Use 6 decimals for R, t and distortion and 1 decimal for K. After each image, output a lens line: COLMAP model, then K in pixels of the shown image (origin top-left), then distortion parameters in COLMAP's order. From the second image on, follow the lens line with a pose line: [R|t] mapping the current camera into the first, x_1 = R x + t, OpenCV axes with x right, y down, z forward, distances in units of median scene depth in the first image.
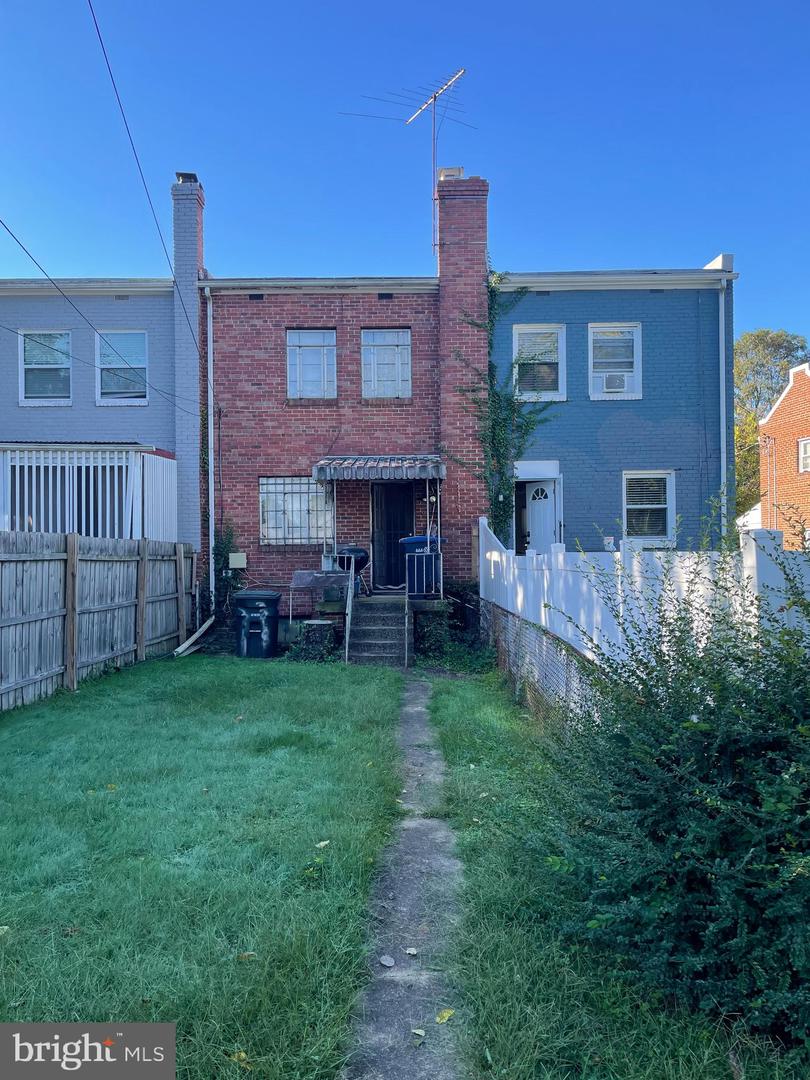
lens RADIAL K [[805.9, 0, 401.1], [0, 805.9, 540.6], [0, 0, 1]] dist [0.091918, -0.096457]
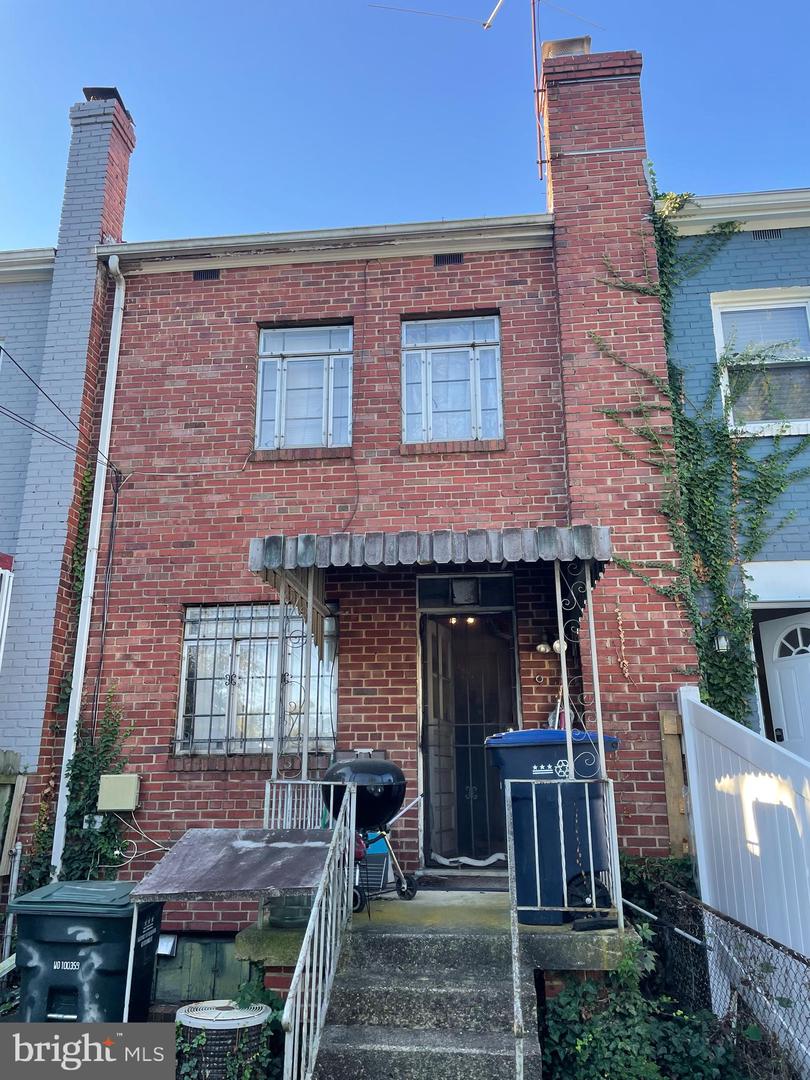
lens RADIAL K [[805.9, 0, 401.1], [0, 805.9, 540.6], [0, 0, 1]] dist [0.091918, -0.096457]
pose [[0.994485, -0.022086, -0.102531, -0.000110], [-0.005201, 0.965990, -0.258527, 0.006740], [0.104754, 0.257634, 0.960547, 0.548159]]
